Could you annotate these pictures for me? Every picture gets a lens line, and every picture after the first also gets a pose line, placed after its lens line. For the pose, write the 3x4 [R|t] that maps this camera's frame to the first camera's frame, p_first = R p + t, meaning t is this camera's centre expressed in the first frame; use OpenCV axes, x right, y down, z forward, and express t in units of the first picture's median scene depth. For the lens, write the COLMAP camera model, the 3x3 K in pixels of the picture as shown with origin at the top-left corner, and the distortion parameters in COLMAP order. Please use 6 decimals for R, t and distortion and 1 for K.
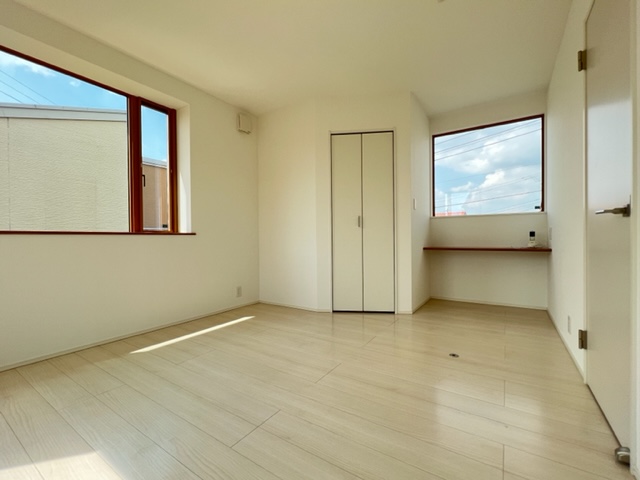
lens RADIAL K [[283.4, 0, 318.1], [0, 283.4, 236.0], [0, 0, 1]] dist [-0.001326, -0.000415]
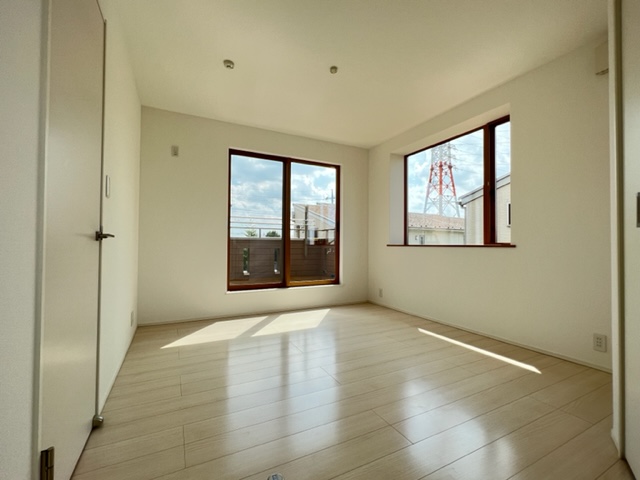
lens RADIAL K [[283.4, 0, 317.5], [0, 283.4, 243.8], [0, 0, 1]] dist [-0.001326, -0.000415]
pose [[-0.486204, -0.006188, -0.873824, 0.685354], [-0.003713, 0.999981, -0.005015, -0.009965], [0.873838, 0.000806, -0.486217, 0.993180]]
